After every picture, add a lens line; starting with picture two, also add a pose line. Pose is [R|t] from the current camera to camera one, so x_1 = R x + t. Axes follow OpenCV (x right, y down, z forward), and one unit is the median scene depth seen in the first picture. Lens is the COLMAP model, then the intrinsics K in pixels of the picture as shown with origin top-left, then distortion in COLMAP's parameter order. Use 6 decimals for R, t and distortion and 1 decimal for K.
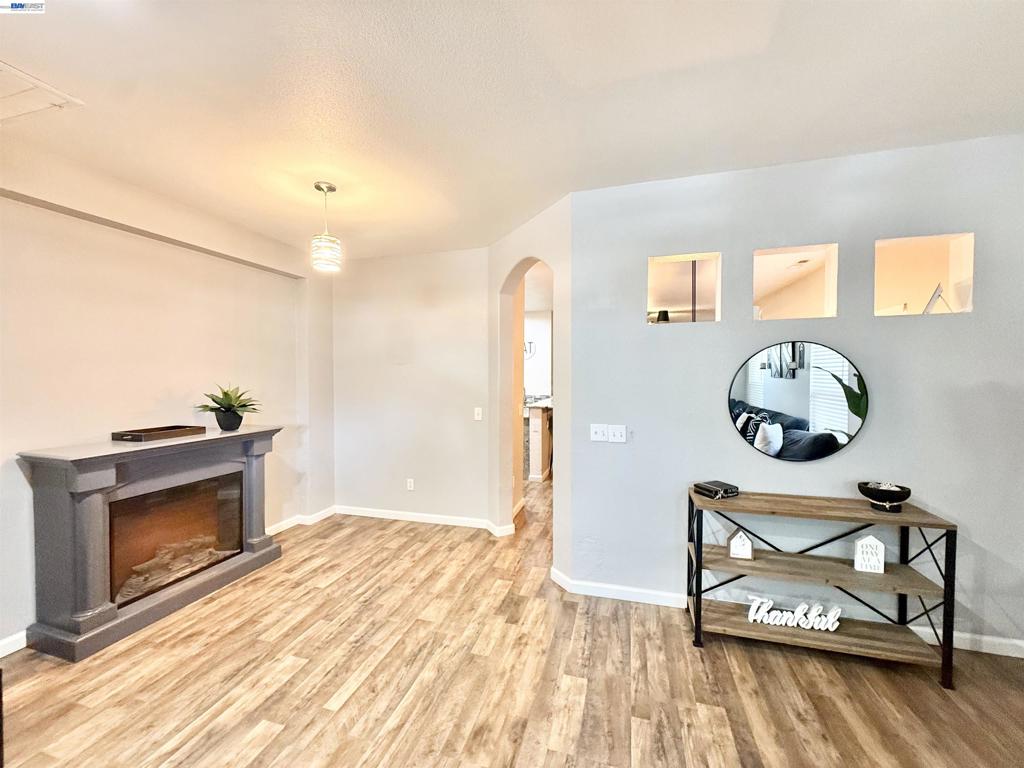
lens RADIAL K [[407.5, 0, 510.8], [0, 407.5, 382.5], [0, 0, 1]] dist [-0.000347, -0.000438]
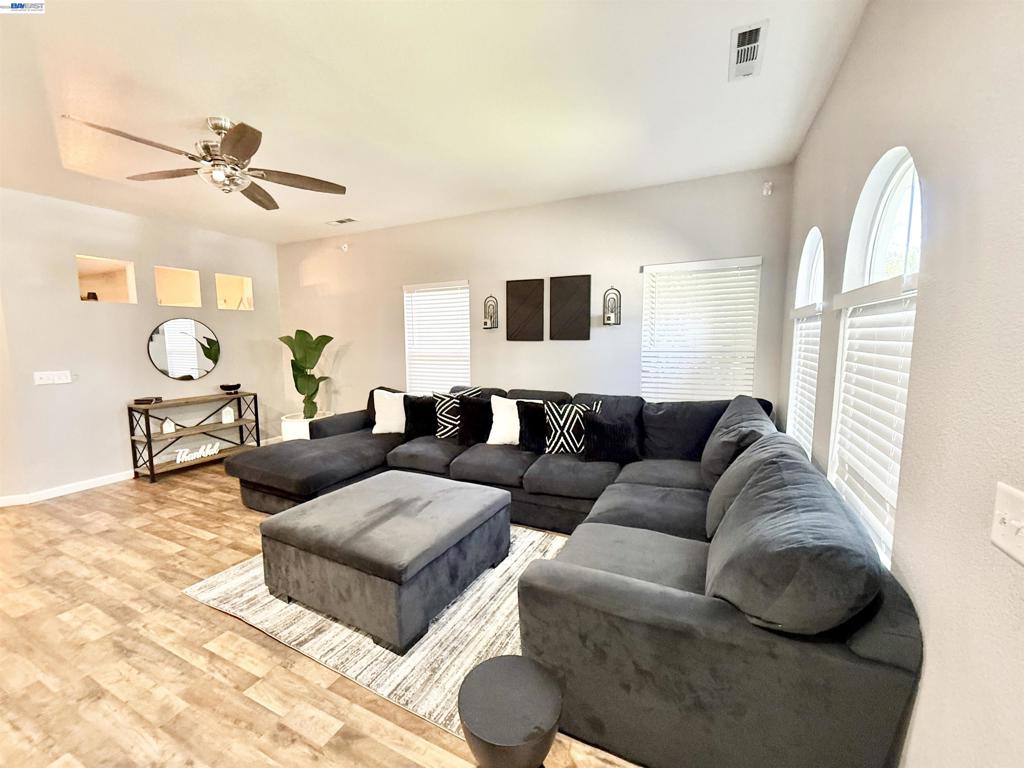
lens RADIAL K [[407.5, 0, 512.3], [0, 407.5, 385.6], [0, 0, 1]] dist [-0.000347, -0.000438]
pose [[0.164167, -0.107428, 0.980565, -1.050494], [0.026000, 0.994178, 0.104567, 0.058644], [-0.986090, 0.008328, 0.166004, -0.927226]]
